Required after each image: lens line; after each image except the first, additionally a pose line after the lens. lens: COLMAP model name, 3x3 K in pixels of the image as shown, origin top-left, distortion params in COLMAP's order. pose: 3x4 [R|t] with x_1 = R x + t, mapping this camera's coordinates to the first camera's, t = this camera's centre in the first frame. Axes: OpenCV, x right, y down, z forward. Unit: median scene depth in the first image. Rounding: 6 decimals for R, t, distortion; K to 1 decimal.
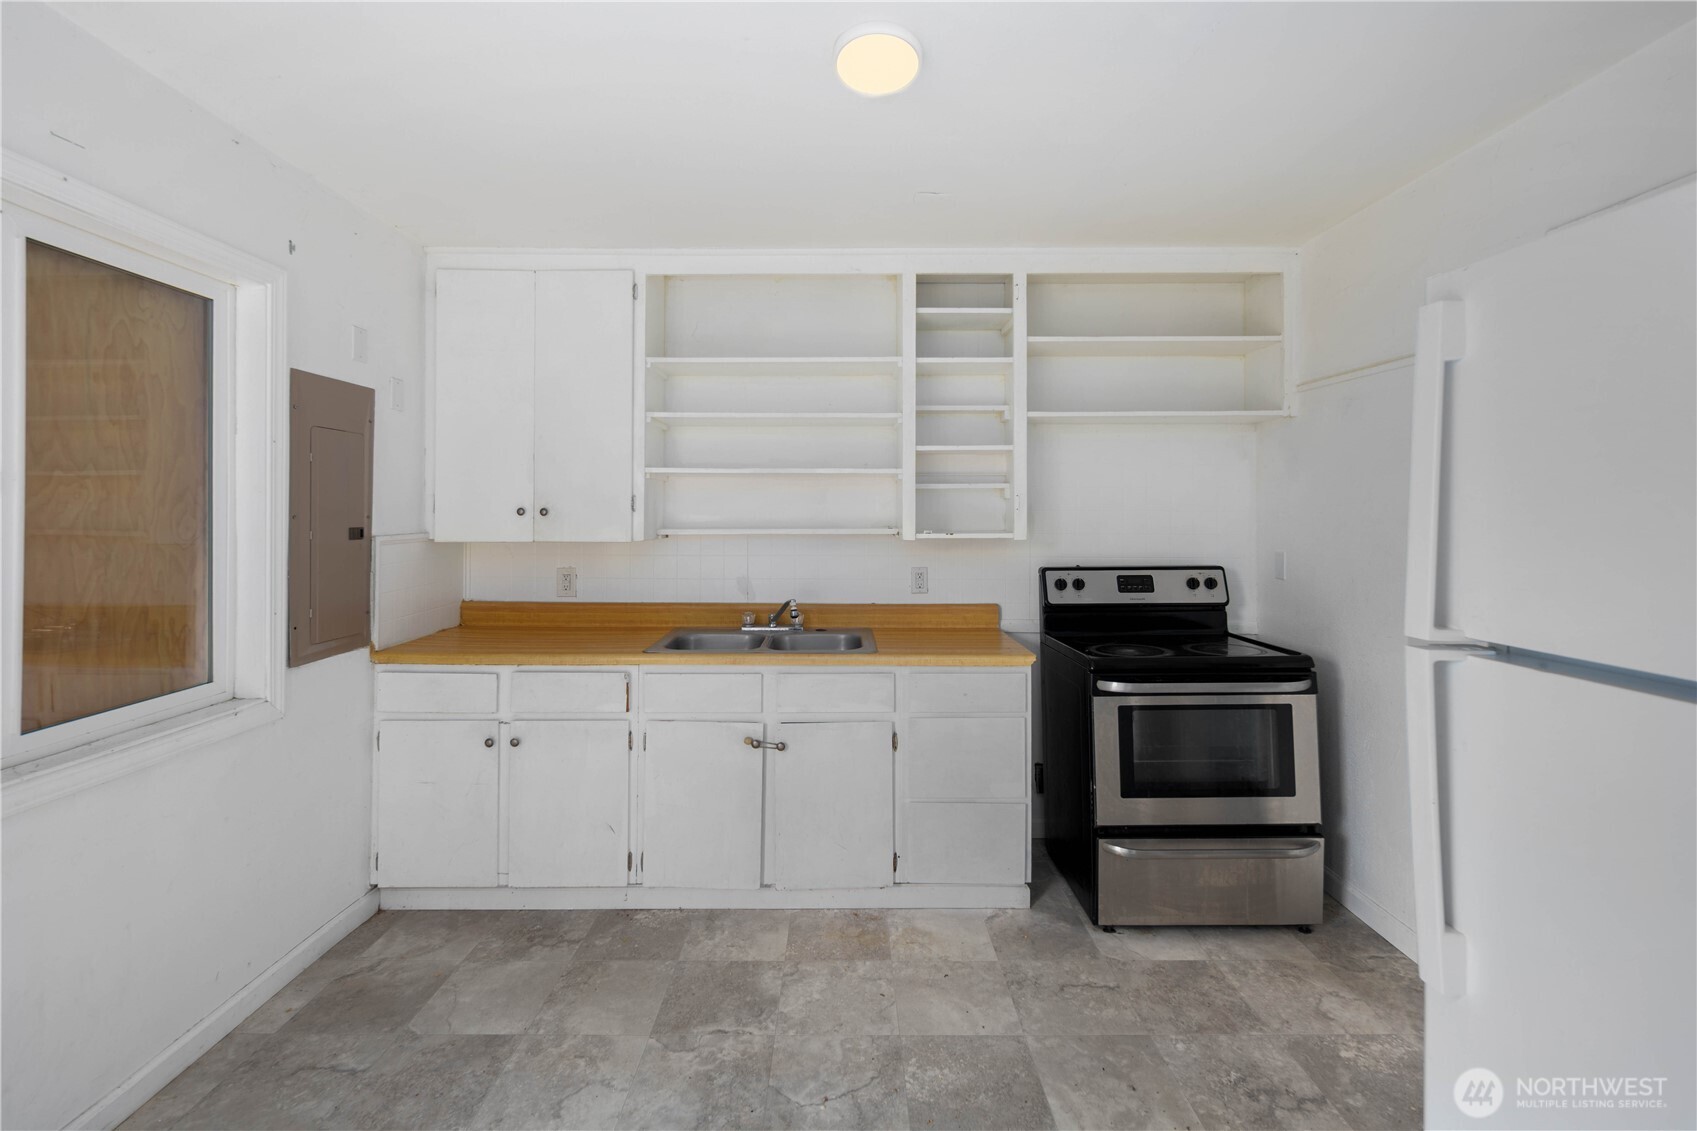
lens RADIAL K [[767.8, 0, 851.3], [0, 767.8, 501.2], [0, 0, 1]] dist [0.004044, -0.001705]
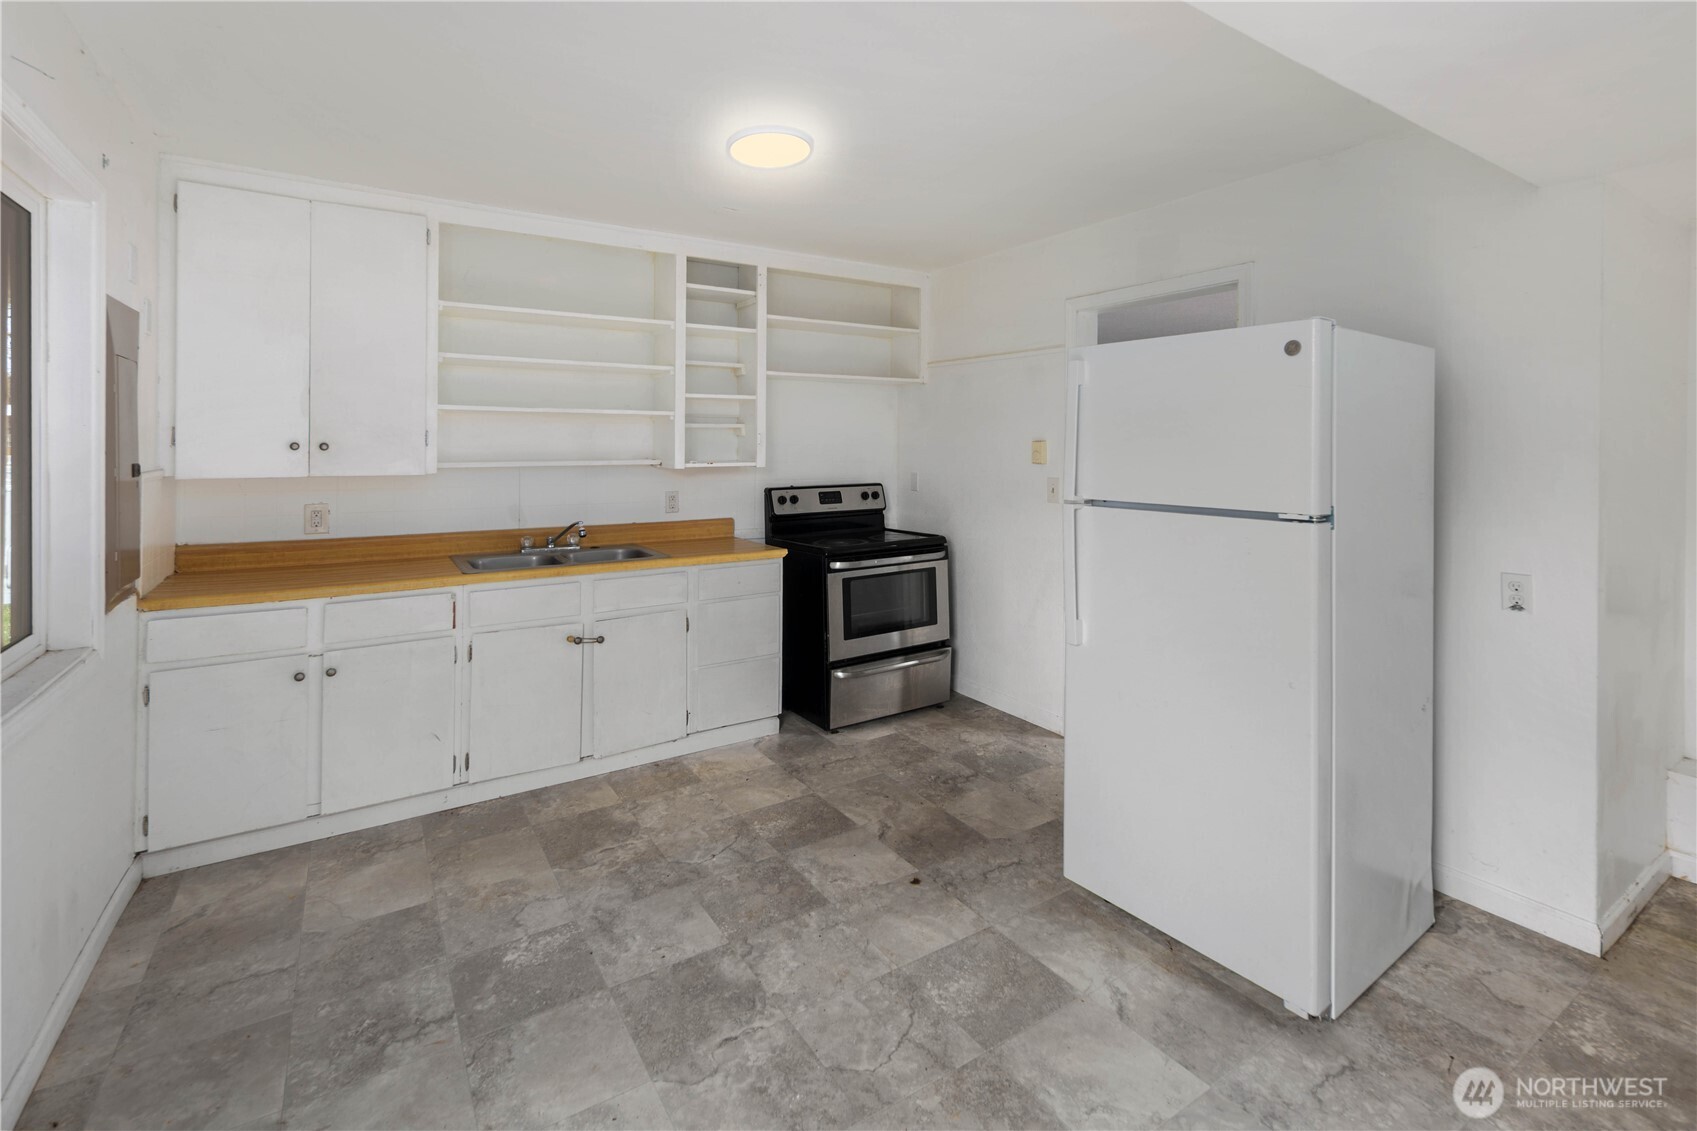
lens RADIAL K [[767.8, 0, 865.6], [0, 767.8, 444.6], [0, 0, 1]] dist [0.004044, -0.001705]
pose [[0.838222, 0.000581, 0.545330, -0.398524], [-0.008398, 0.999895, 0.011842, -0.006697], [-0.545265, -0.014506, 0.838138, -0.239746]]
